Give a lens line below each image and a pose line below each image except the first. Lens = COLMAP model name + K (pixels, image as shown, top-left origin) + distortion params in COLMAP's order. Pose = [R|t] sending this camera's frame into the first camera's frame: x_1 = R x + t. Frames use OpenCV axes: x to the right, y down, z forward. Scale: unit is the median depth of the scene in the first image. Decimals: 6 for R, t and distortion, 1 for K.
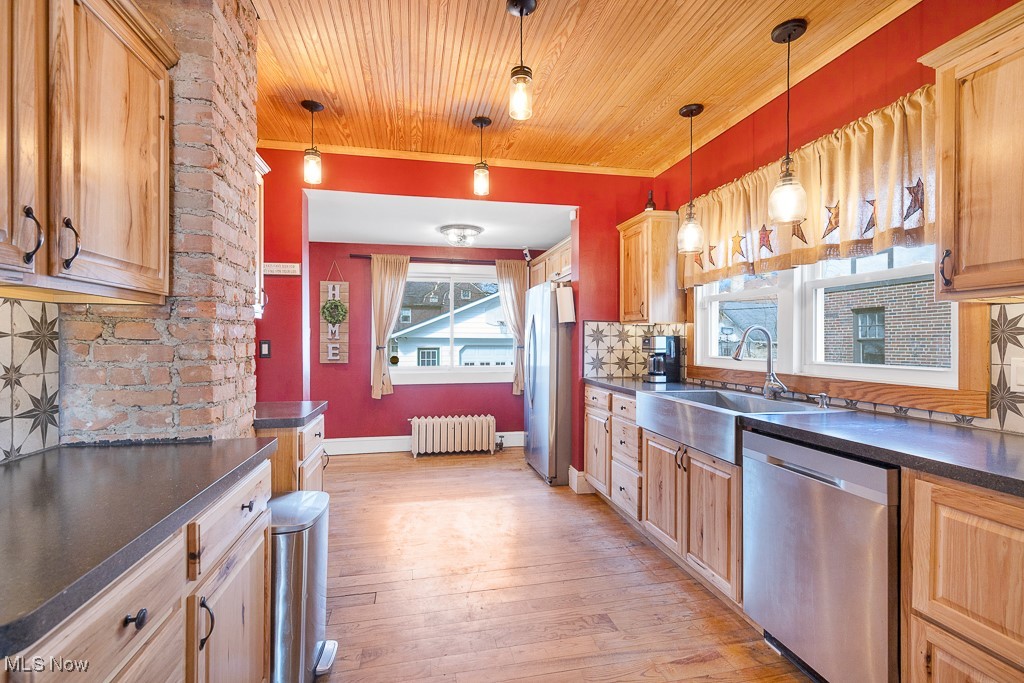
lens RADIAL K [[453.7, 0, 512.0], [0, 453.7, 341.5], [0, 0, 1]] dist [0.001381, 0.000204]
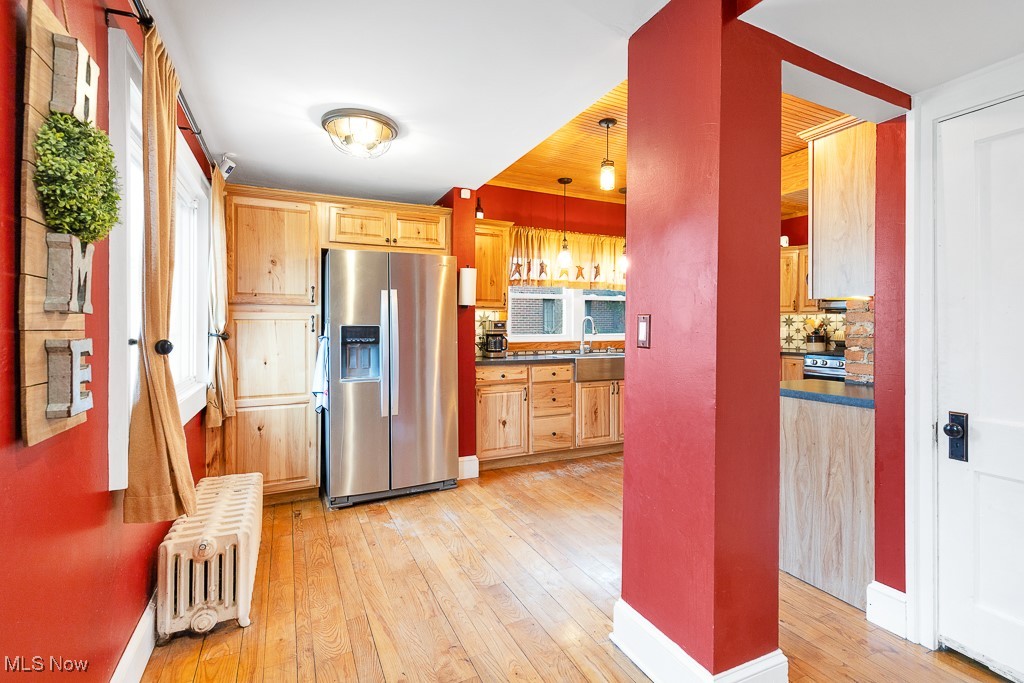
lens RADIAL K [[453.7, 0, 512.0], [0, 453.7, 341.5], [0, 0, 1]] dist [0.001381, 0.000204]
pose [[-0.229731, -0.023829, 0.972963, -1.008179], [-0.004818, 0.999716, 0.023346, 0.019620], [-0.973242, 0.000676, -0.229780, 1.402077]]
